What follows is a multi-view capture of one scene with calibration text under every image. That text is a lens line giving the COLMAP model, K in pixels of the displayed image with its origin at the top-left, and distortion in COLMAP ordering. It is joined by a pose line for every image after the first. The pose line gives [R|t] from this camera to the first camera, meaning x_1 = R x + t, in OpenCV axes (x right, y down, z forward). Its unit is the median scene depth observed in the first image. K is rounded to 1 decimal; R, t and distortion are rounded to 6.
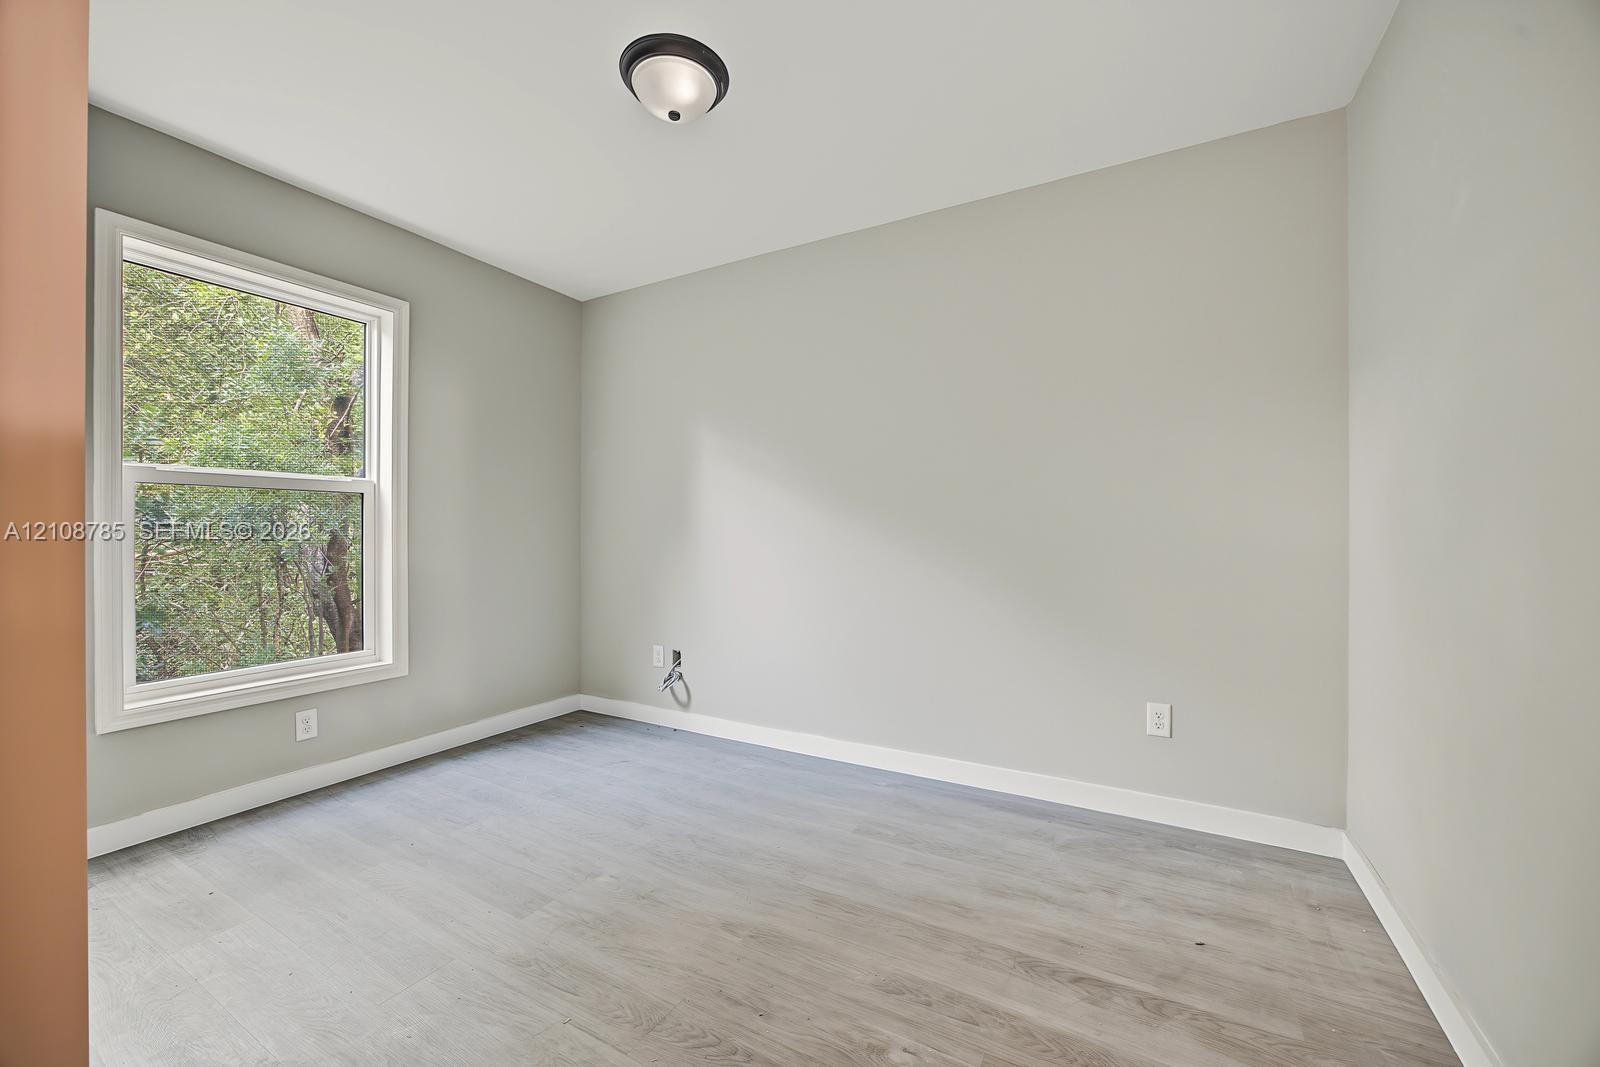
lens RADIAL K [[641.7, 0, 804.4], [0, 641.7, 534.8], [0, 0, 1]] dist [-0.039447, 0.015806]
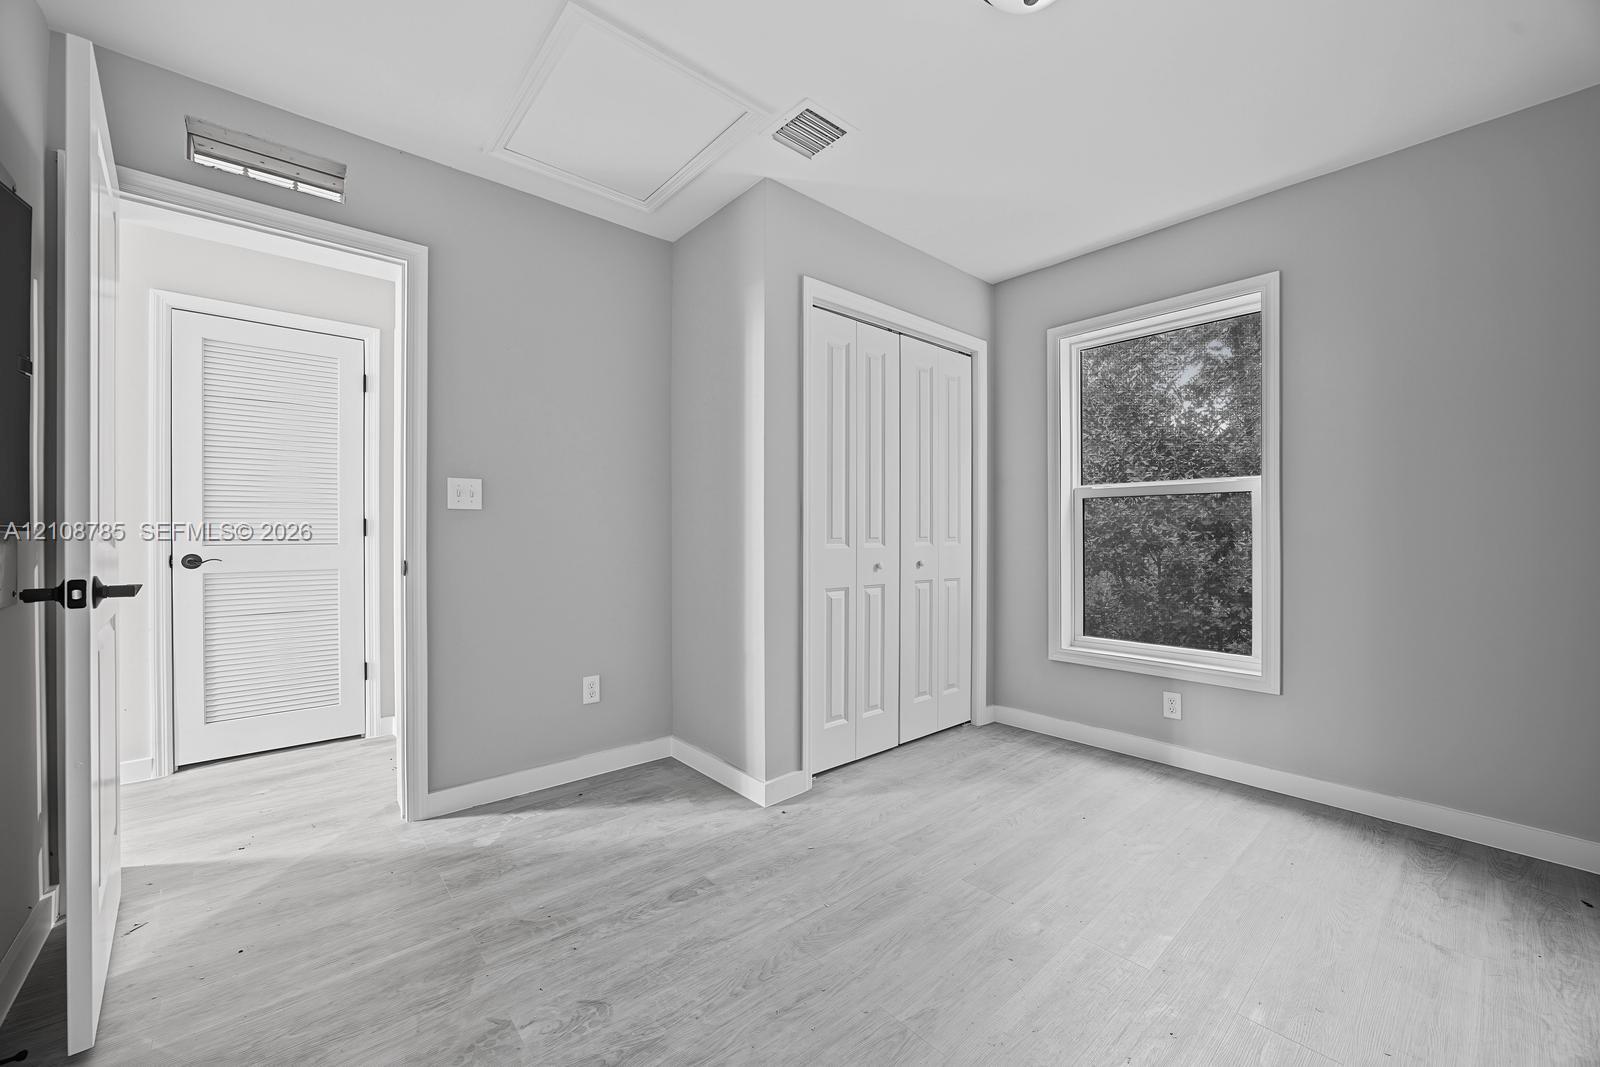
lens RADIAL K [[641.7, 0, 804.4], [0, 641.7, 534.8], [0, 0, 1]] dist [-0.039447, 0.015806]
pose [[-0.350742, 0.006906, -0.936447, 0.523230], [-0.000678, 0.999971, 0.007629, -0.009633], [0.936472, 0.003311, -0.350727, 0.844950]]
